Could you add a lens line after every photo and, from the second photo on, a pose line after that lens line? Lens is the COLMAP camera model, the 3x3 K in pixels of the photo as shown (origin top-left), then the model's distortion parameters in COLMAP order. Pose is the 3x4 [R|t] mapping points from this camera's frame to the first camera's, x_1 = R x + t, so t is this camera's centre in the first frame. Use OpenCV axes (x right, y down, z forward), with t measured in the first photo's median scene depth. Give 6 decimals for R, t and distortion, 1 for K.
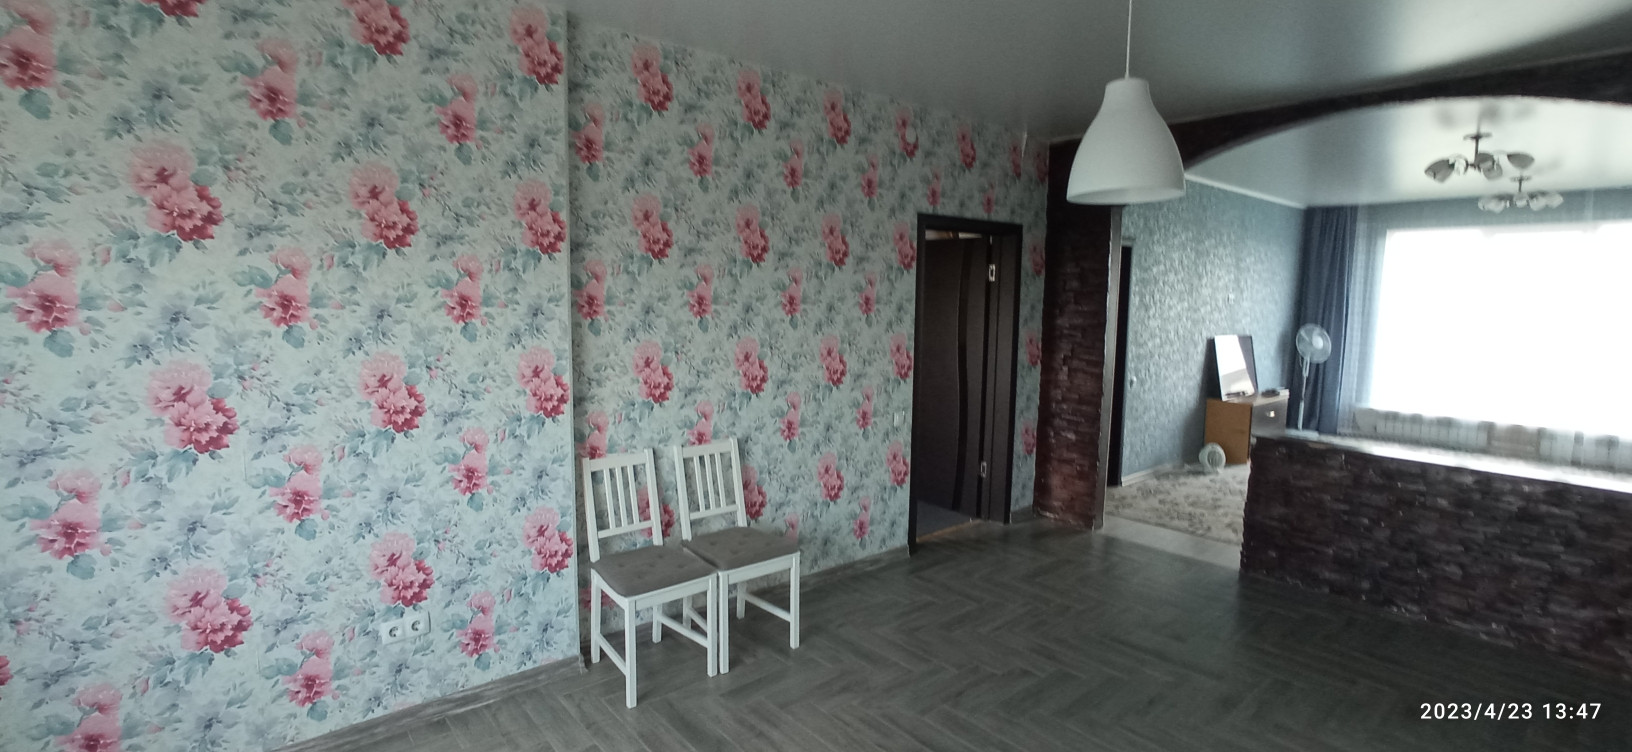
lens RADIAL K [[728.3, 0, 814.1], [0, 728.3, 376.0], [0, 0, 1]] dist [-0.031839, 0.005968]
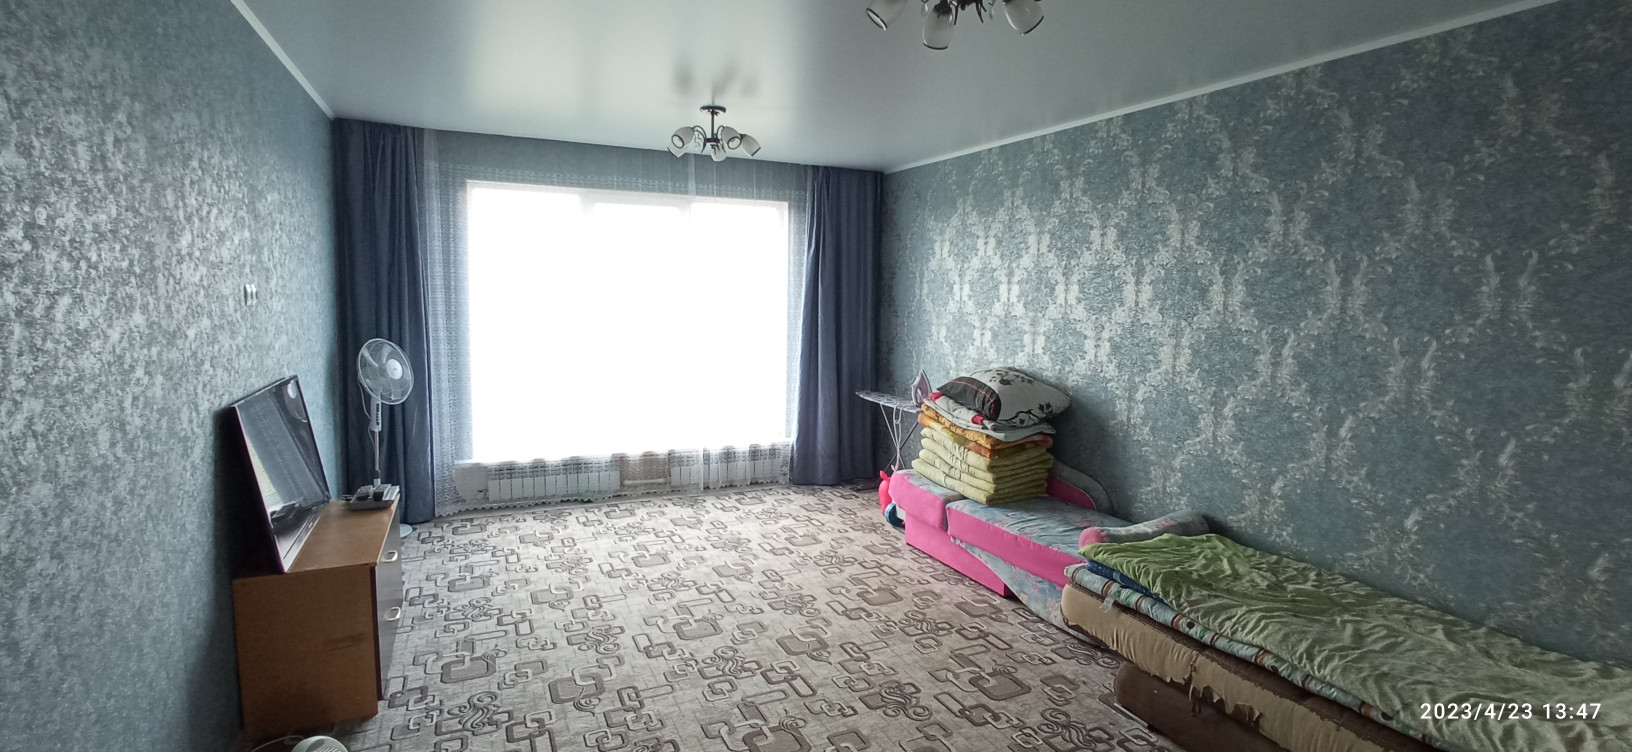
lens RADIAL K [[728.3, 0, 815.2], [0, 728.3, 371.3], [0, 0, 1]] dist [-0.031839, 0.005968]
pose [[0.252339, -0.108511, 0.961535, 0.466922], [0.092511, 0.991846, 0.087653, -0.117753], [-0.963206, 0.066834, 0.260320, 1.005598]]
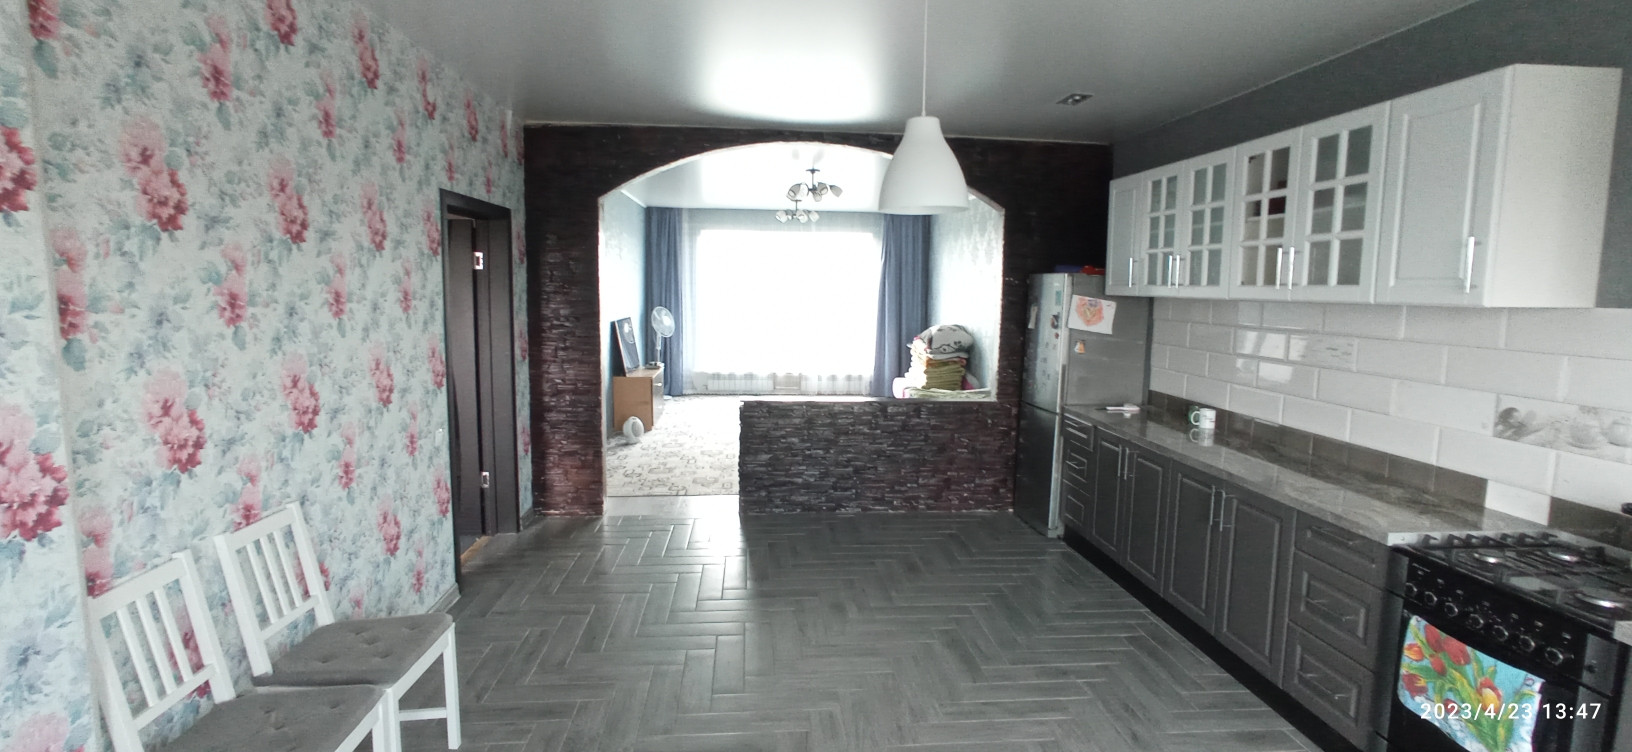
lens RADIAL K [[728.3, 0, 808.5], [0, 728.3, 375.2], [0, 0, 1]] dist [-0.031839, 0.005968]
pose [[0.579802, -0.102836, 0.808242, -0.286839], [0.086766, 0.994155, 0.064248, -0.026959], [-0.810124, 0.032877, 0.585335, 0.174069]]
